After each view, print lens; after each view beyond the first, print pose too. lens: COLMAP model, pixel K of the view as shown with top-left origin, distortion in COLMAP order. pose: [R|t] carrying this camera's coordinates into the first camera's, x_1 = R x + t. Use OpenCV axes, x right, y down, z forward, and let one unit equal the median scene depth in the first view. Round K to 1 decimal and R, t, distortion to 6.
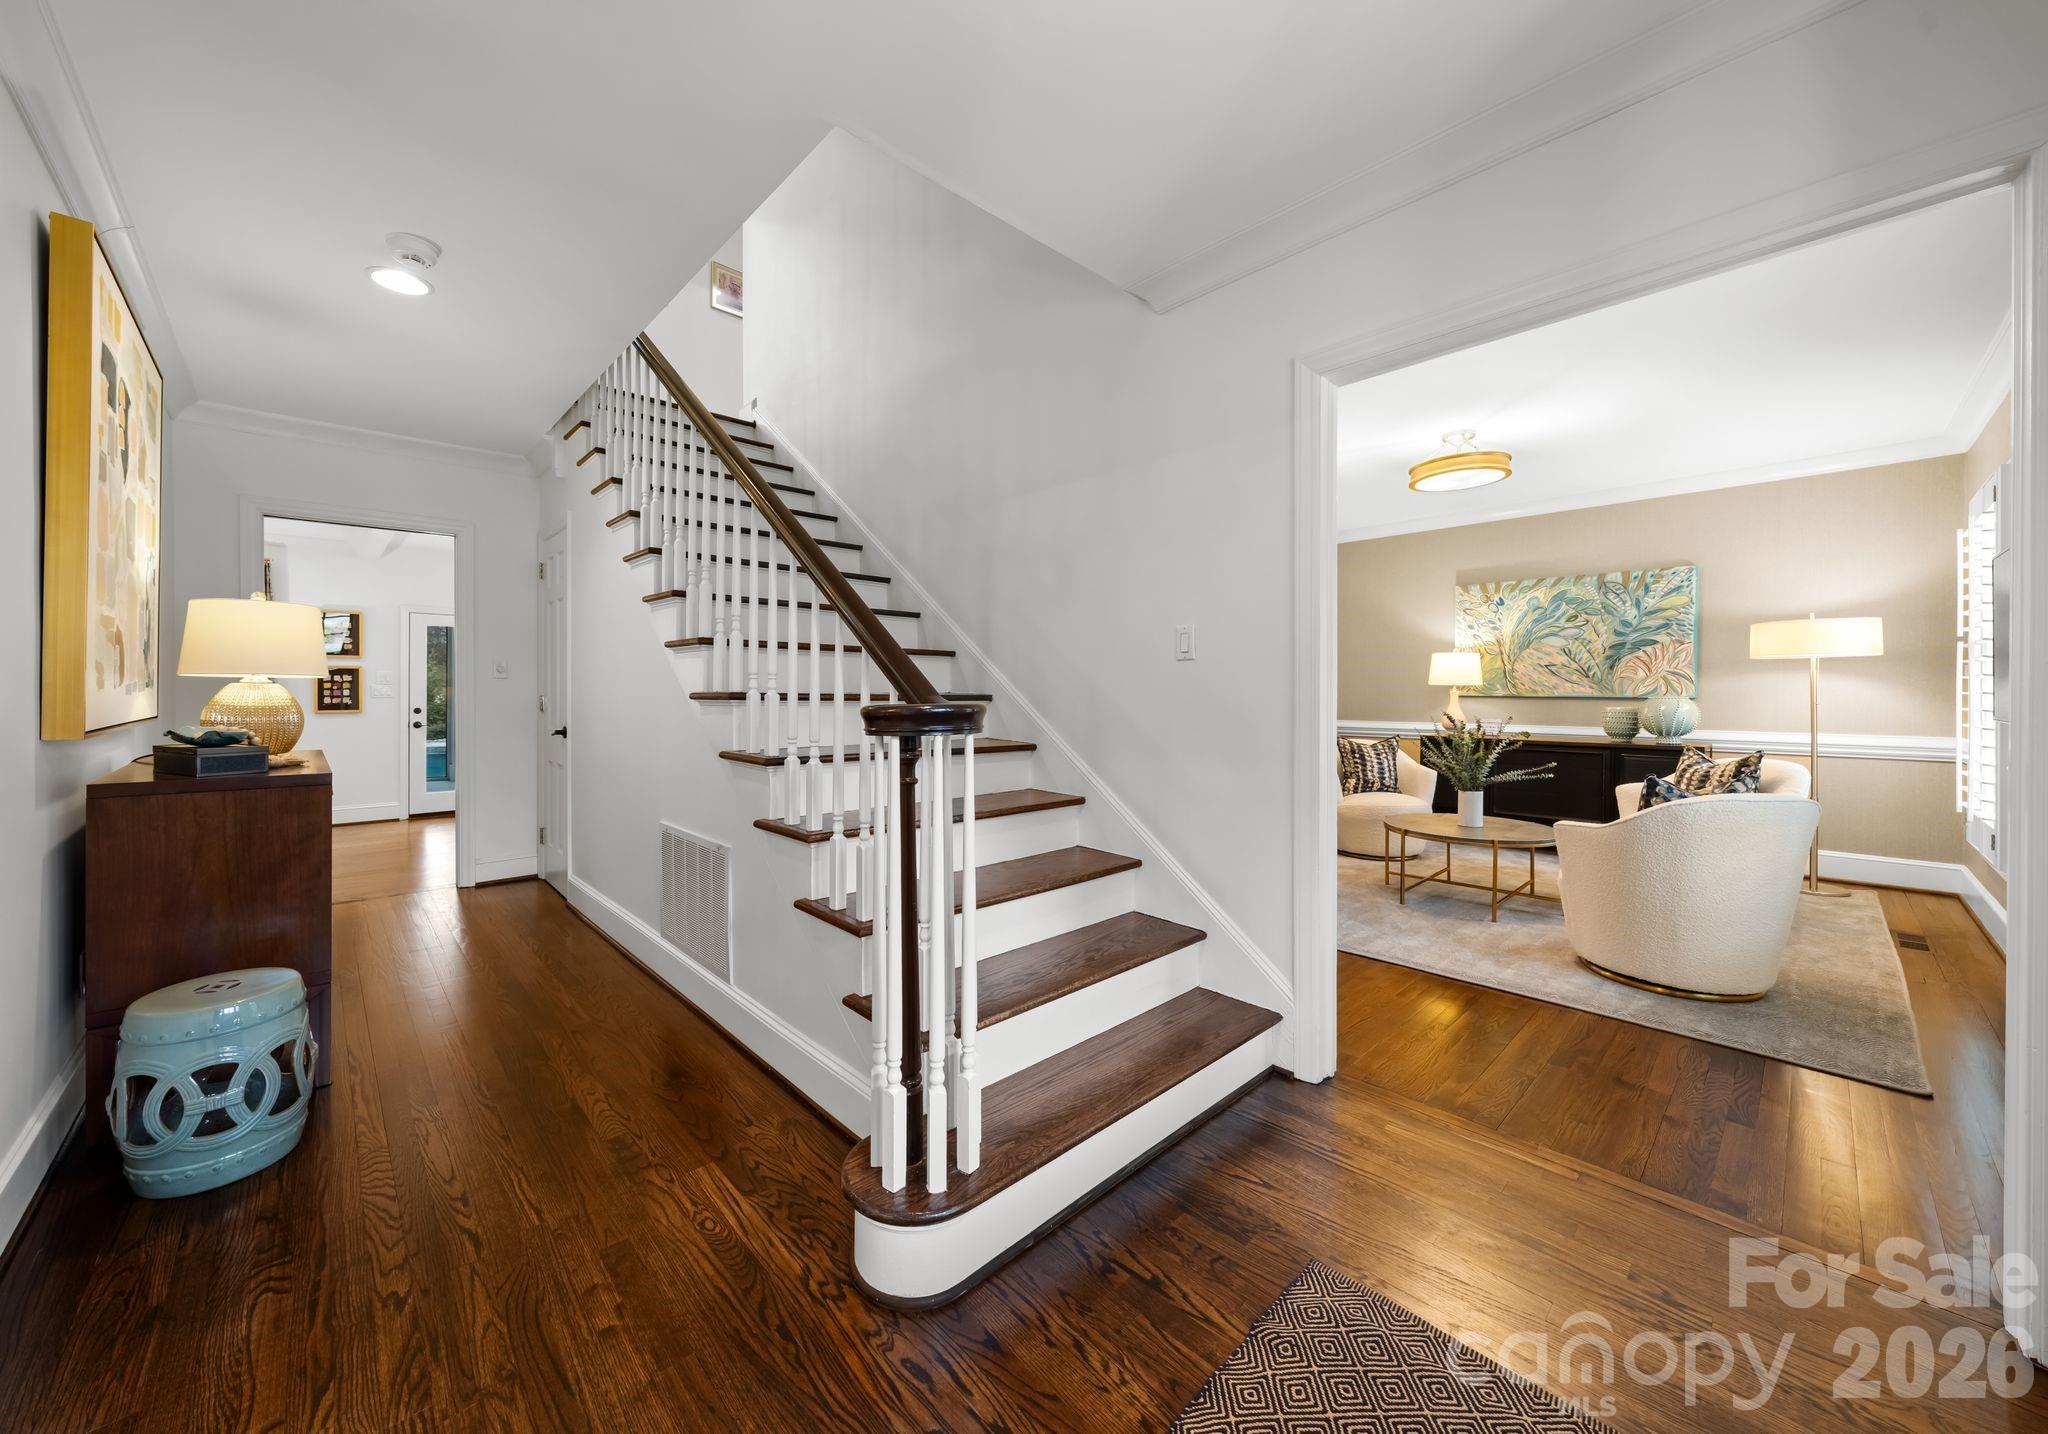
lens RADIAL K [[746.1, 0, 1009.4], [0, 746.1, 693.8], [0, 0, 1]] dist [0.001114, 0.000259]
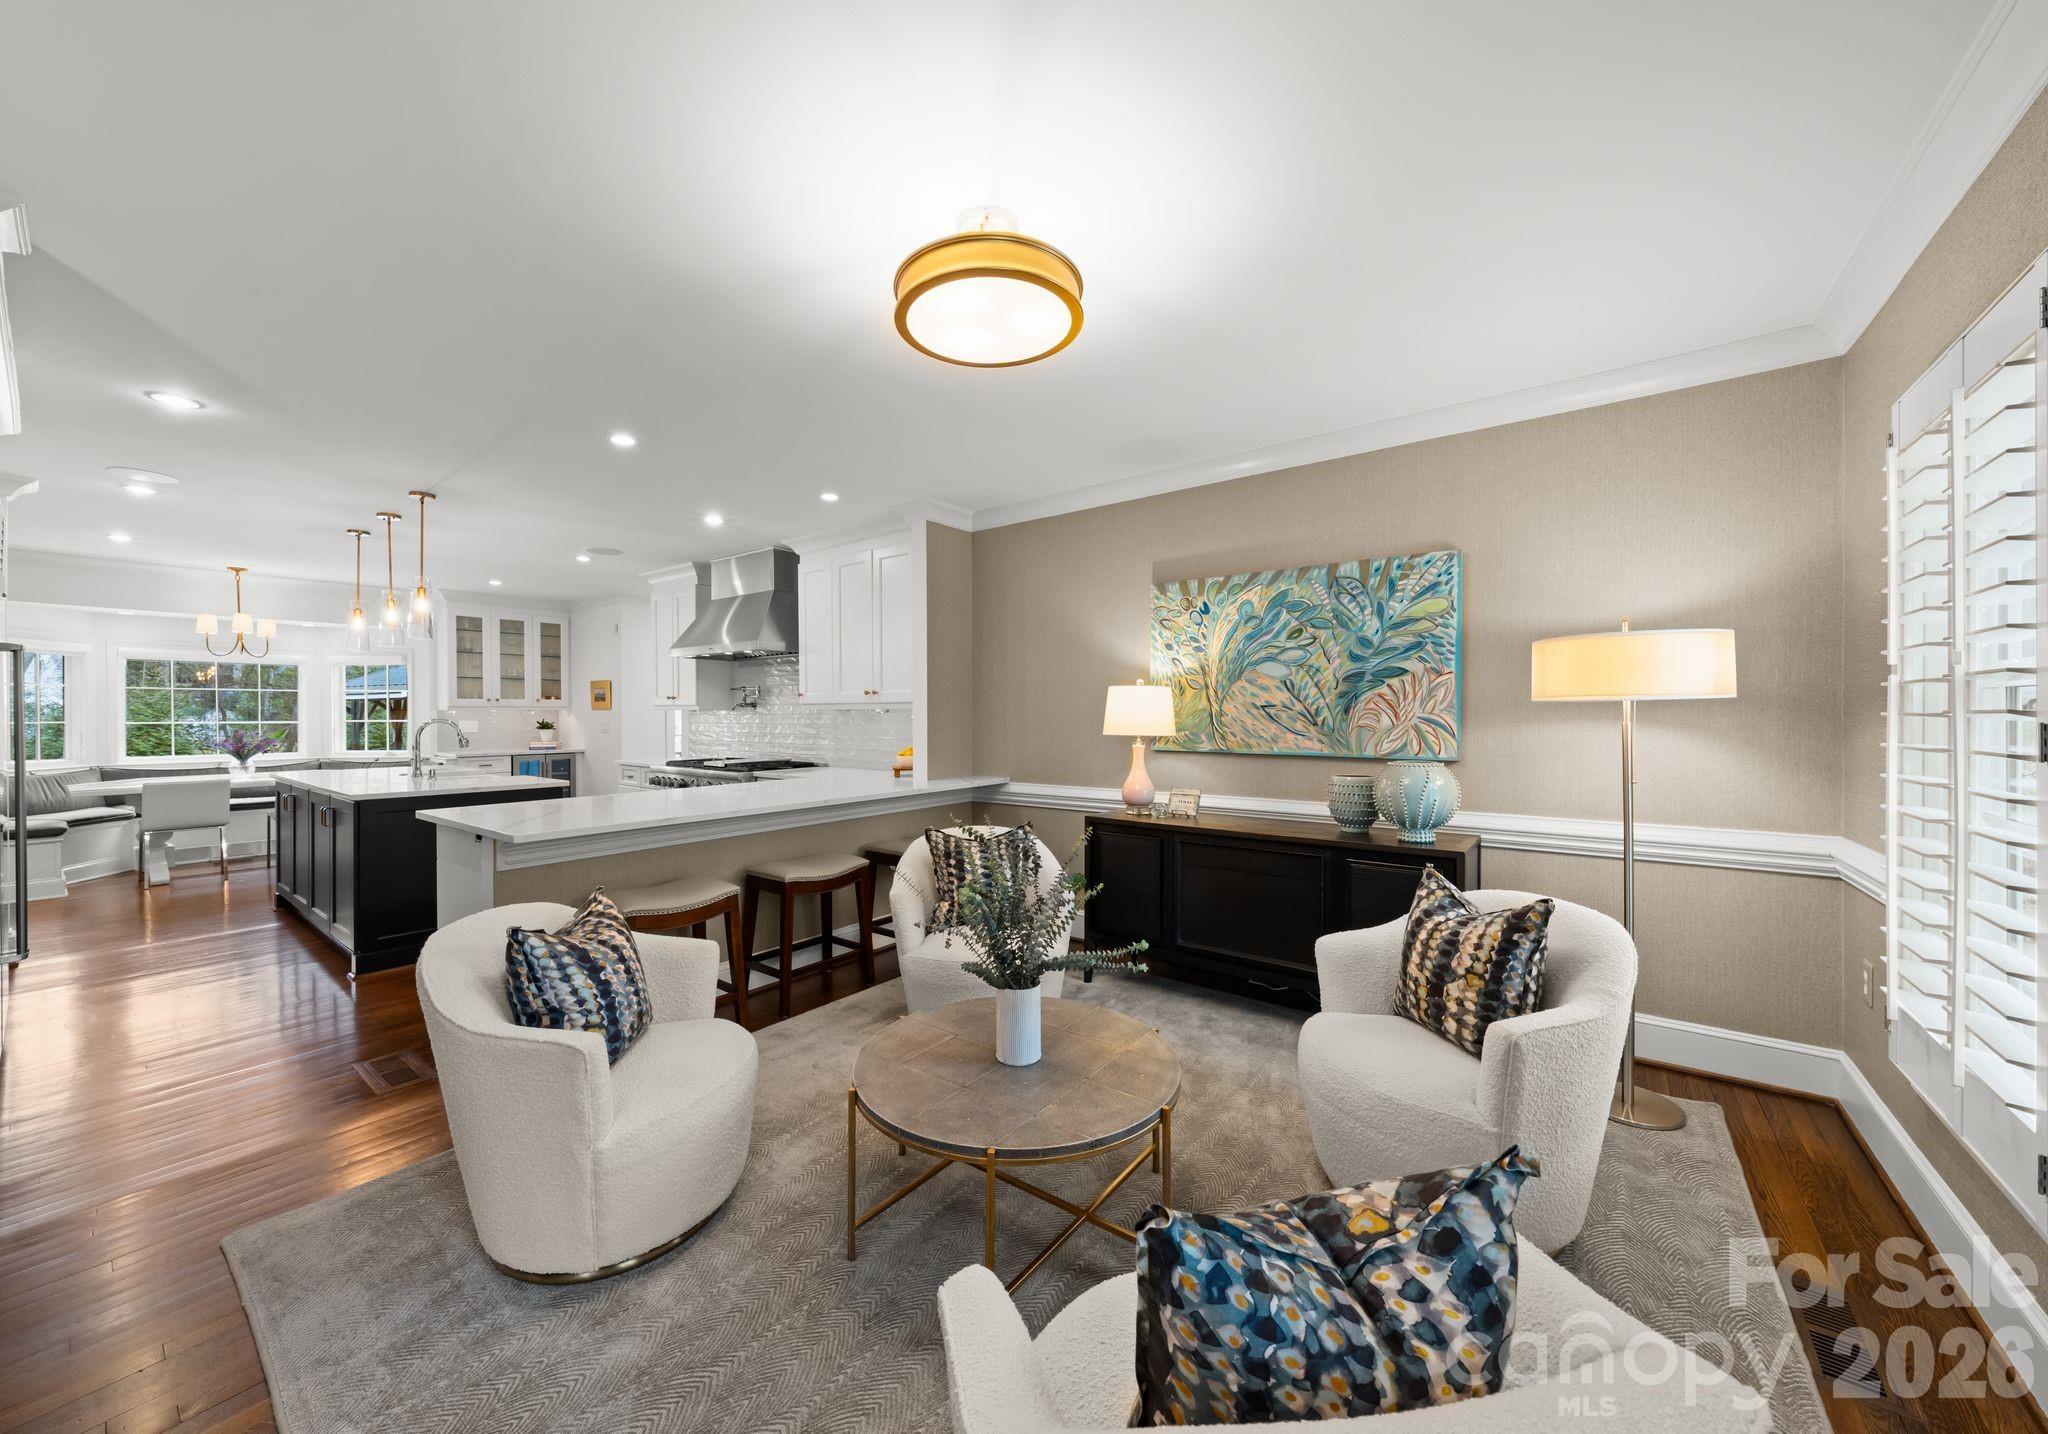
lens RADIAL K [[741.6, 0, 1018.2], [0, 741.6, 719.3], [0, 0, 1]] dist [-0.000837, 0.000014]
pose [[0.985770, -0.002974, 0.168074, 0.426193], [0.003139, 0.999995, -0.000717, -0.028494], [-0.168071, 0.001234, 0.985774, 0.424569]]
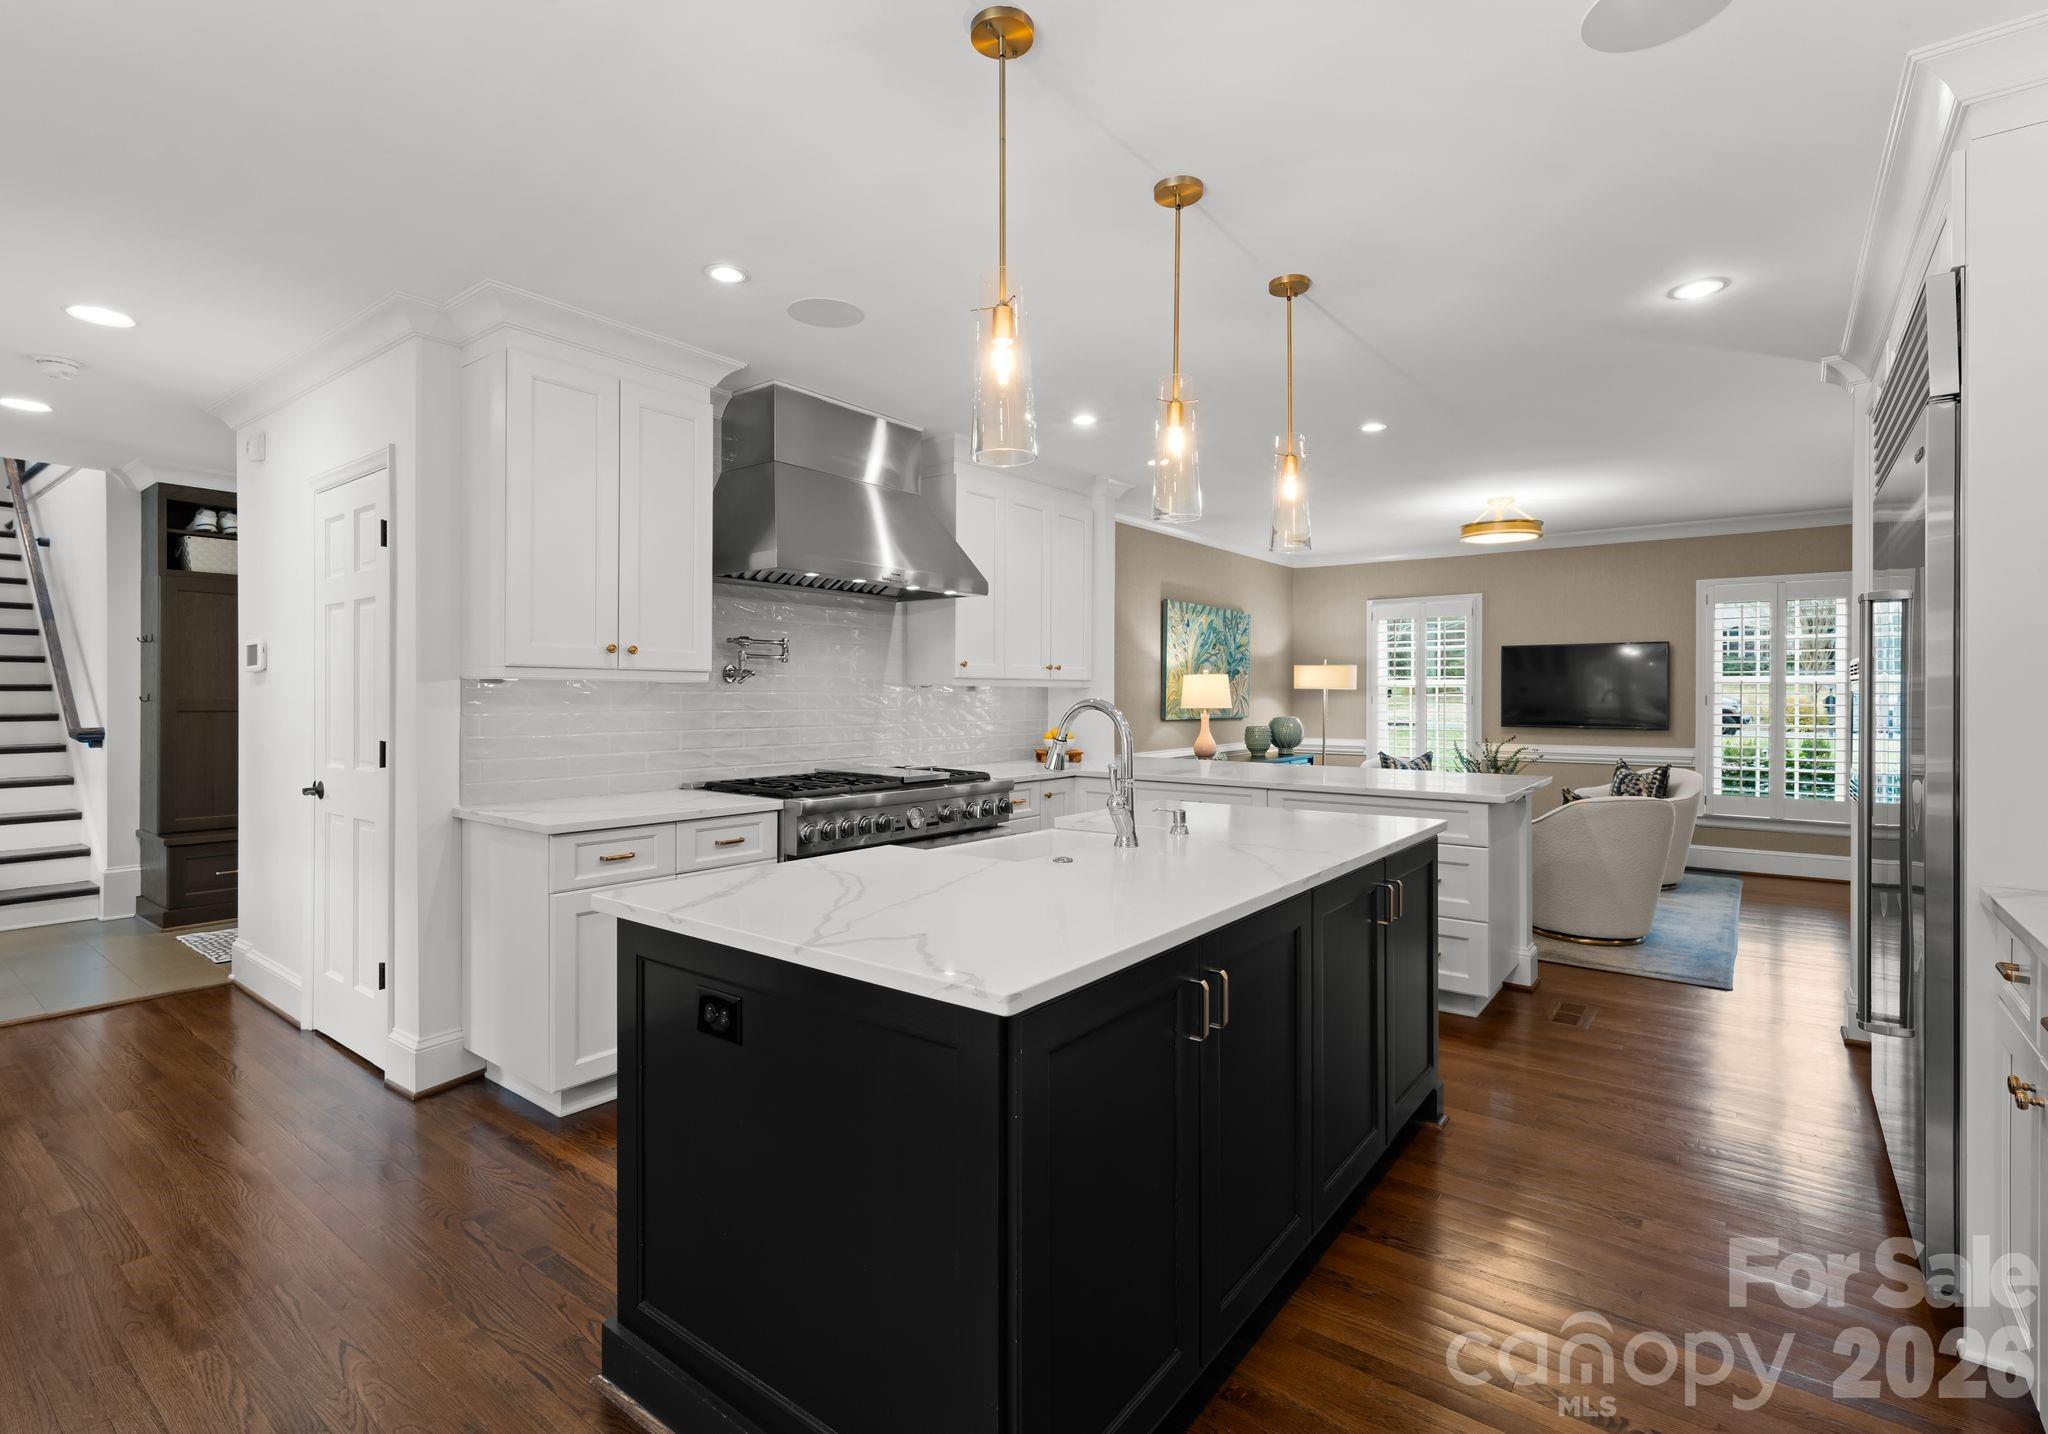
lens RADIAL K [[960.4, 0, 1020.0], [0, 960.4, 689.4], [0, 0, 1]] dist [-0.000064, 0.000007]
pose [[-0.169565, 0.002301, 0.985516, -0.601047], [0.002392, 0.999995, -0.001923, -0.037792], [-0.985516, 0.002031, -0.169570, 1.578936]]
